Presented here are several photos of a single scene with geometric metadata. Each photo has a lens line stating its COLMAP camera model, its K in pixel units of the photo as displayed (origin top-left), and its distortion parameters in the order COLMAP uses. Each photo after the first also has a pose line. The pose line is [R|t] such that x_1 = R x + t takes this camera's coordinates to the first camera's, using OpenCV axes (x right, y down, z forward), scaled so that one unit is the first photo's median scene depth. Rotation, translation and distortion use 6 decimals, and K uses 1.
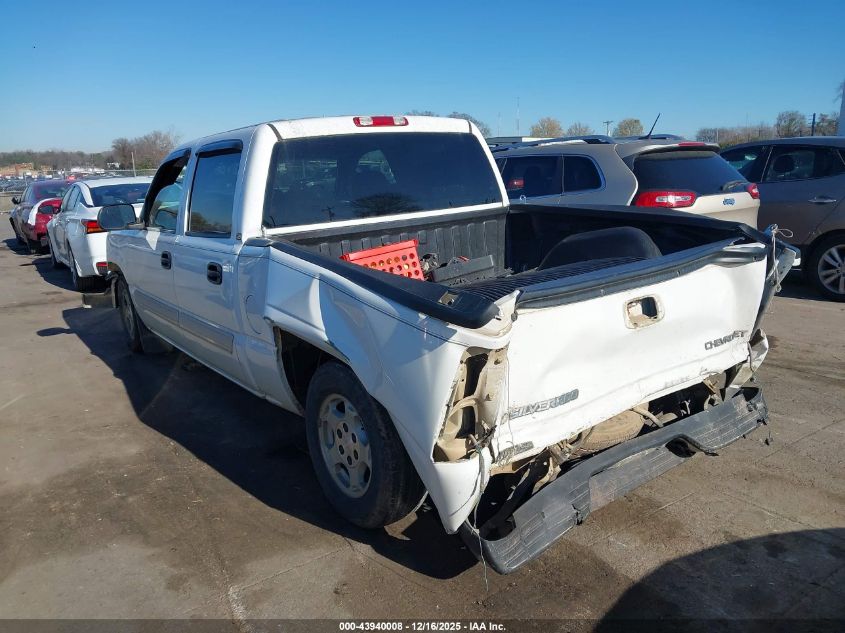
lens RADIAL K [[668.1, 0, 422.5], [0, 668.1, 316.5], [0, 0, 1]] dist [0.010270, -0.001820]
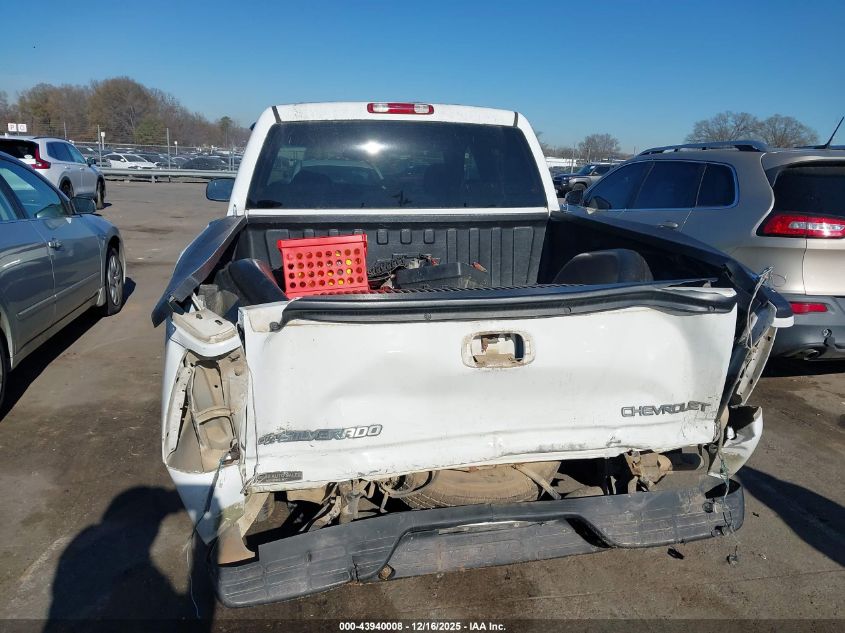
lens RADIAL K [[671.4, 0, 422.5], [0, 671.4, 316.5], [0, 0, 1]] dist [-0.010499, -0.002562]
pose [[0.908510, 0.155222, -0.387963, 0.441110], [-0.153335, 0.987517, 0.036030, -0.049374], [0.388713, 0.026755, 0.920970, 0.179106]]
